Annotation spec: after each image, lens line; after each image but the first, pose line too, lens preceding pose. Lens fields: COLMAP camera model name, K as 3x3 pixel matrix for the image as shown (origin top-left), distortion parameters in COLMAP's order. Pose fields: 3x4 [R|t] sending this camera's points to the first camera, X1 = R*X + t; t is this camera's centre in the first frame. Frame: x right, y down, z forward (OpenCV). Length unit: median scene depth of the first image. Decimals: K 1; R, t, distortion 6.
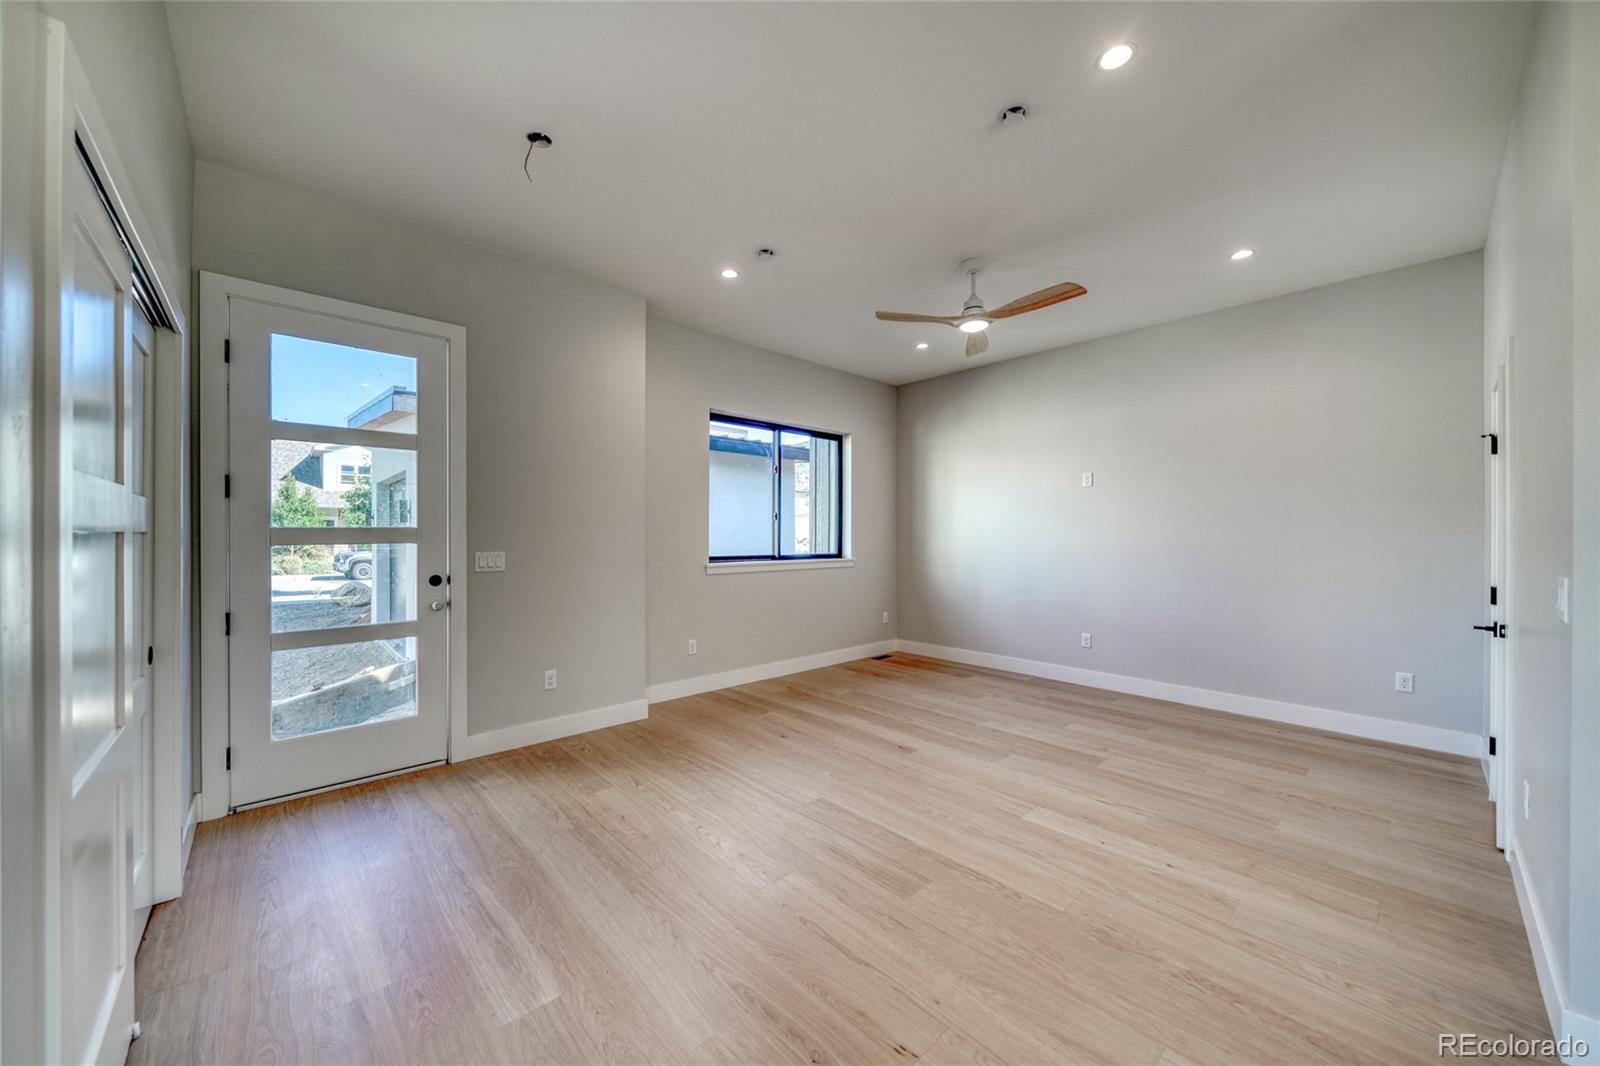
lens RADIAL K [[582.9, 0, 801.4], [0, 582.9, 535.9], [0, 0, 1]] dist [-0.010793, -0.000155]
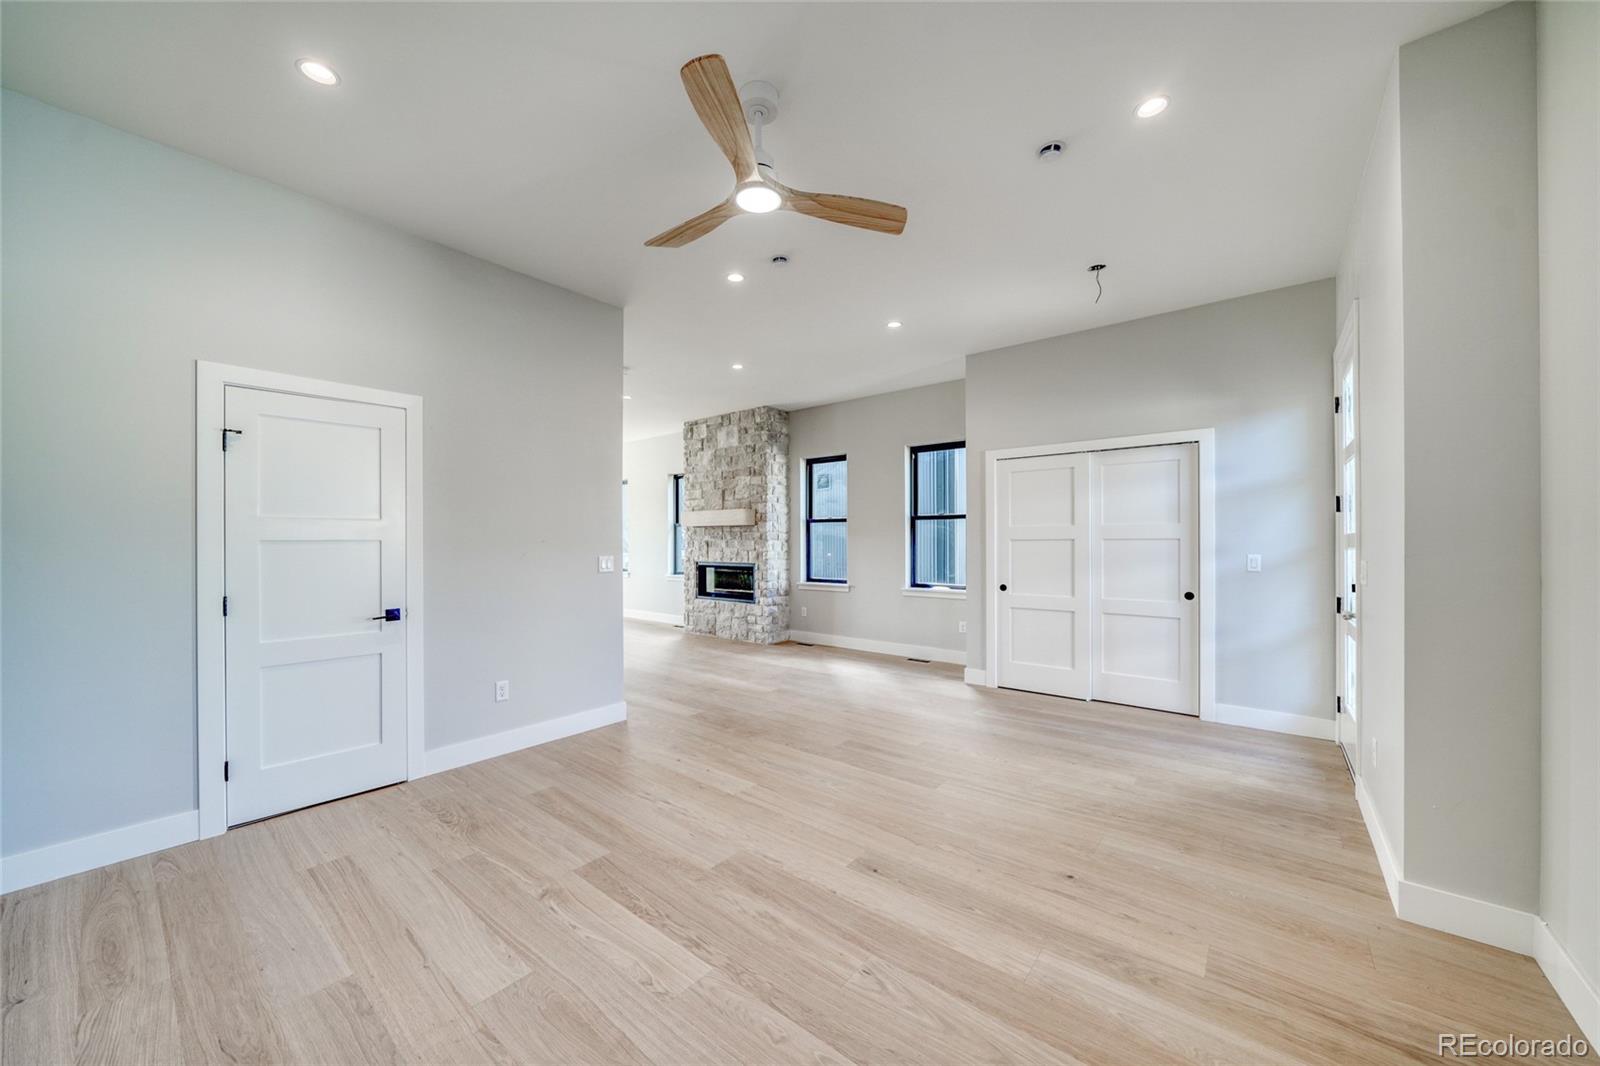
lens RADIAL K [[582.9, 0, 798.9], [0, 582.9, 538.4], [0, 0, 1]] dist [-0.010793, -0.000155]
pose [[-0.990688, -0.000320, -0.136153, 0.382955], [0.000279, 0.999990, -0.004380, -0.001093], [0.136153, -0.004377, -0.990678, 1.828997]]
